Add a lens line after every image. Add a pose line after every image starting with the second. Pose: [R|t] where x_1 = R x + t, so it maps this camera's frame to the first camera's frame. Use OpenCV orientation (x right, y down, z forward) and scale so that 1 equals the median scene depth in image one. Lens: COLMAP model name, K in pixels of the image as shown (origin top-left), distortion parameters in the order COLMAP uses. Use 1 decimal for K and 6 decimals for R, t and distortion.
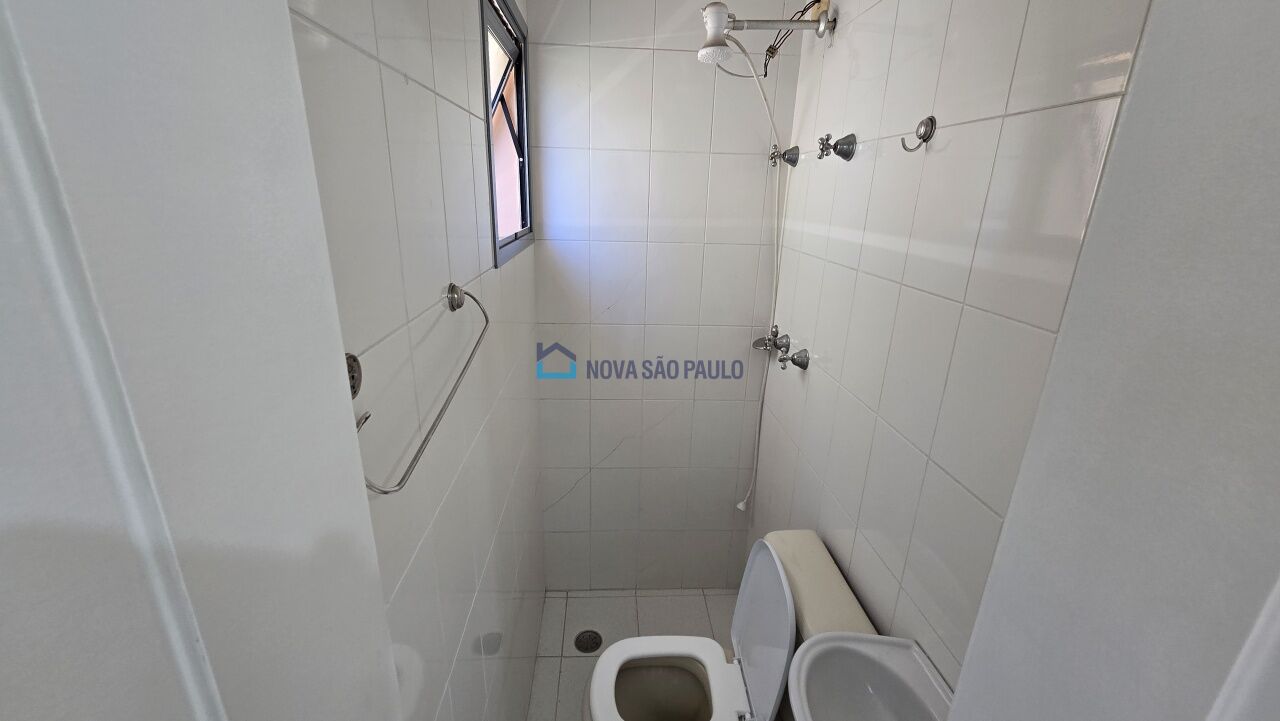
lens RADIAL K [[525.2, 0, 638.7], [0, 525.2, 366.2], [0, 0, 1]] dist [-0.003915, 0.001070]
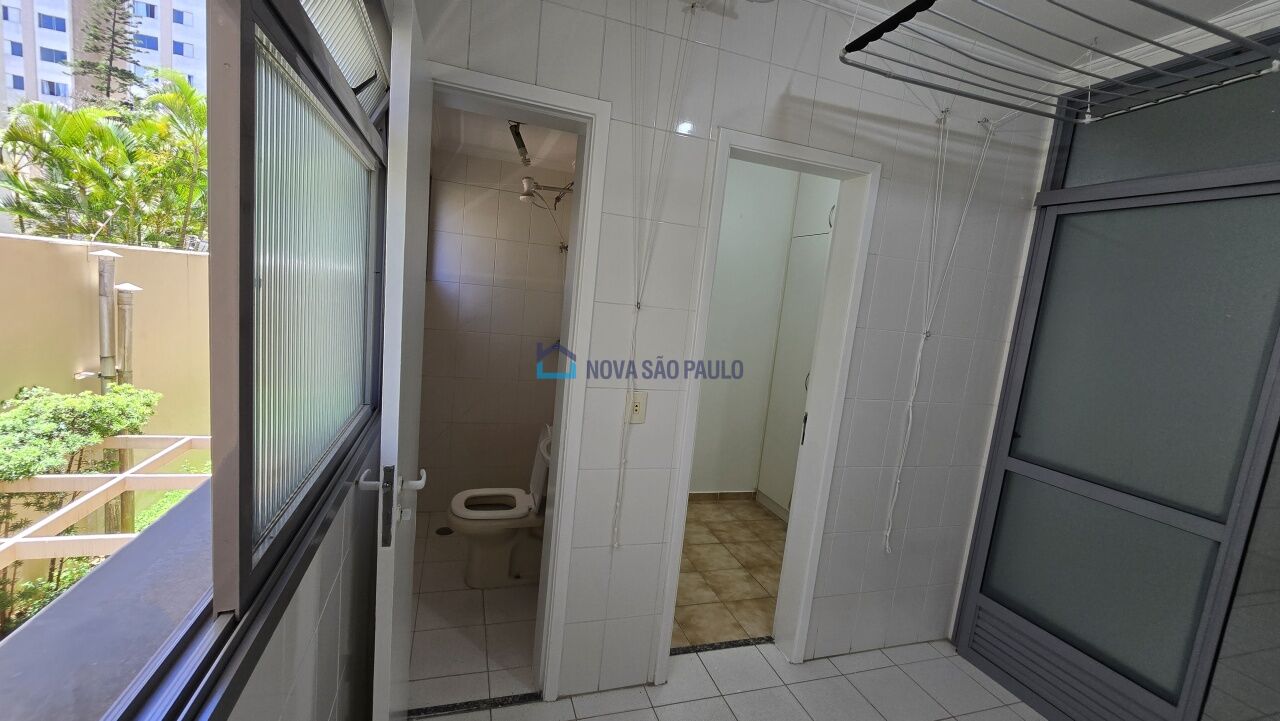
lens RADIAL K [[525.2, 0, 638.5], [0, 525.2, 361.0], [0, 0, 1]] dist [-0.003915, 0.001070]
pose [[0.963568, 0.038881, 0.264621, 0.037459], [0.008138, 0.984657, -0.174313, 0.407223], [-0.267339, 0.170116, 0.948468, -0.975350]]
